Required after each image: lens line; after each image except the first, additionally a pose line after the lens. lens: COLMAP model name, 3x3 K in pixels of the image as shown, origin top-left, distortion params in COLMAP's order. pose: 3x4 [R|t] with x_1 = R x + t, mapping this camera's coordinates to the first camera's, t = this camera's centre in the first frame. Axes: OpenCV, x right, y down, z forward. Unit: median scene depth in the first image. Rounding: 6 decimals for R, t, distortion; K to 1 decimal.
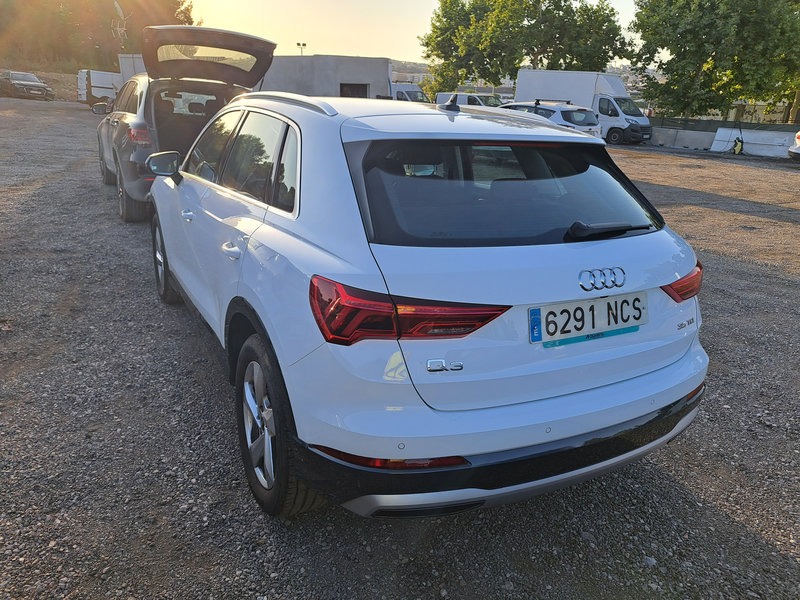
lens RADIAL K [[574.5, 0, 395.2], [0, 574.5, 297.0], [0, 0, 1]] dist [0.049686, -0.040660]
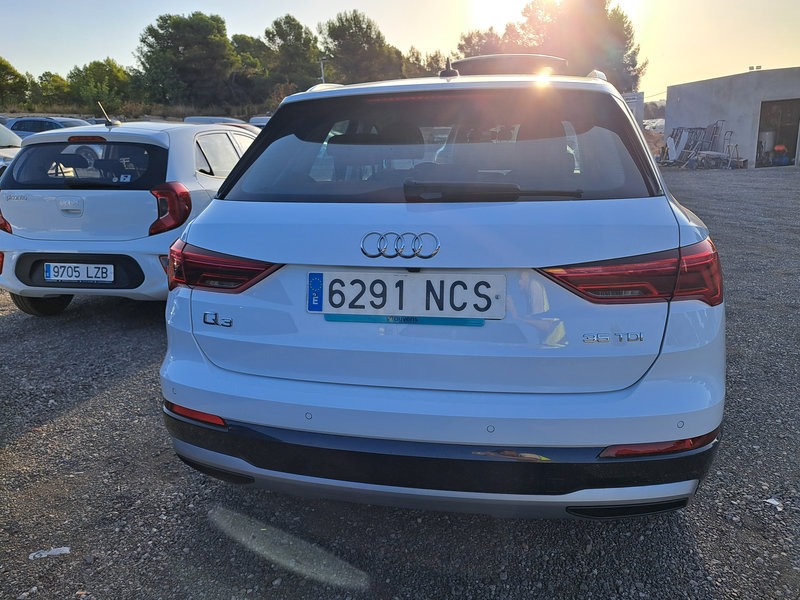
lens RADIAL K [[574.5, 0, 395.2], [0, 574.5, 297.0], [0, 0, 1]] dist [0.049686, -0.040660]
pose [[0.772870, 0.095126, -0.627394, 0.850404], [-0.135687, 0.990607, -0.016953, 0.052694], [0.619888, 0.098232, 0.778517, 0.384936]]
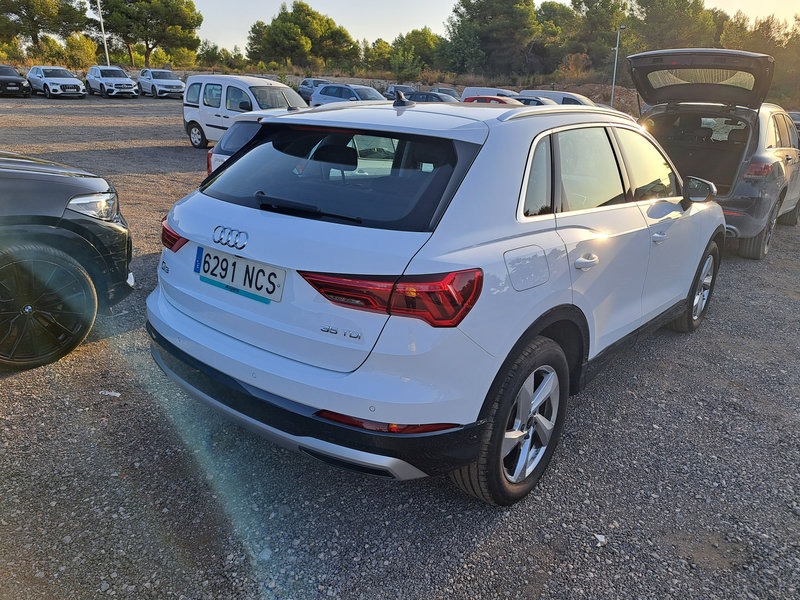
lens RADIAL K [[564.2, 0, 400.0], [0, 564.2, 300.0], [0, 0, 1]] dist [0.037447, -0.000428]
pose [[0.405616, 0.257479, -0.877029, 1.502898], [-0.303411, 0.943028, 0.136531, -0.169492], [0.862217, 0.210721, 0.460629, 0.793909]]
